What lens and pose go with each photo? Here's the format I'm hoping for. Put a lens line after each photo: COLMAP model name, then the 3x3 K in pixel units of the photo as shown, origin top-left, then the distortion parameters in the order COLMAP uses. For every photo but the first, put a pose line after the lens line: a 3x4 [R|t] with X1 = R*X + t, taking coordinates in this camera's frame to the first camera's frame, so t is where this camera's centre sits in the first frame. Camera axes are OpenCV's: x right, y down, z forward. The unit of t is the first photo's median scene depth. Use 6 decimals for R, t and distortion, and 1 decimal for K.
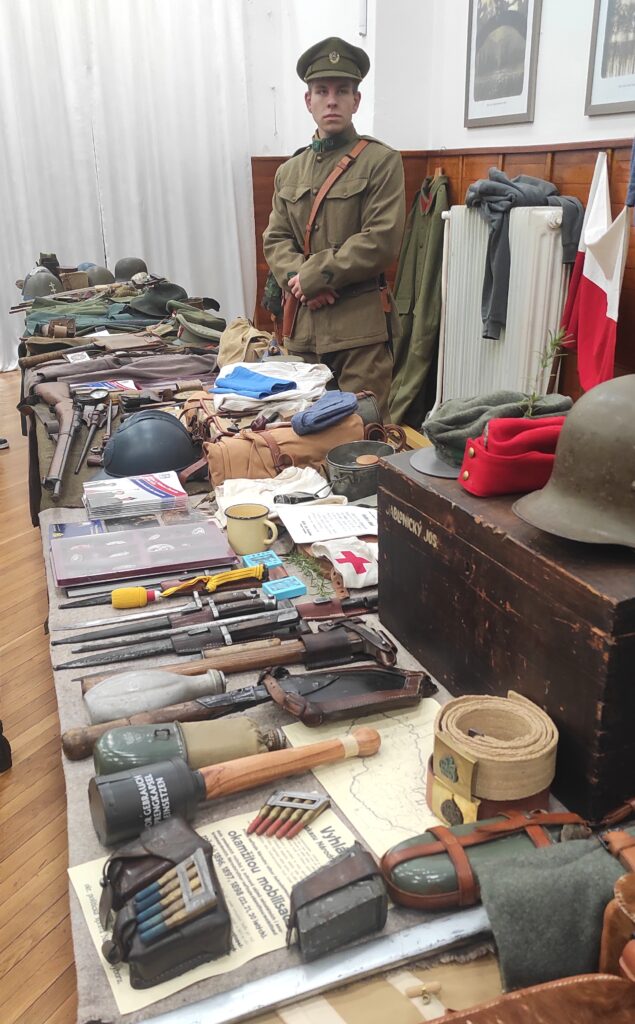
lens RADIAL K [[794.9, 0, 318.5], [0, 794.9, 511.2], [0, 0, 1]] dist [0.003806, -0.004480]
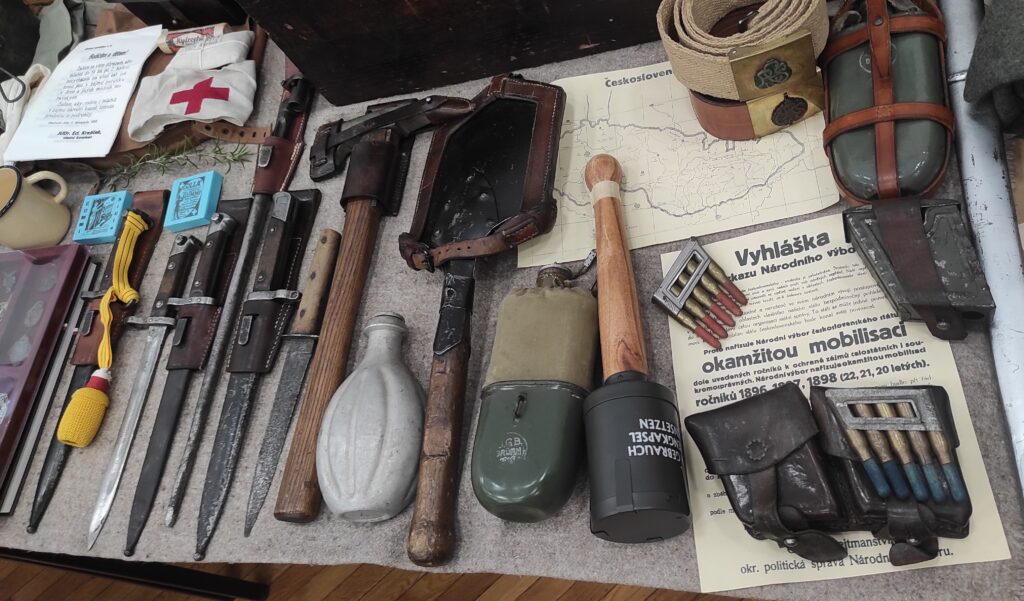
lens RADIAL K [[838.9, 0, 512.4], [0, 838.9, 302.0], [0, 0, 1]] dist [0.012910, -0.004661]
pose [[0.429174, -0.856818, 0.285783, -0.355712], [0.621128, 0.509686, 0.595332, -0.193822], [-0.655751, -0.077993, 0.750938, 0.551009]]
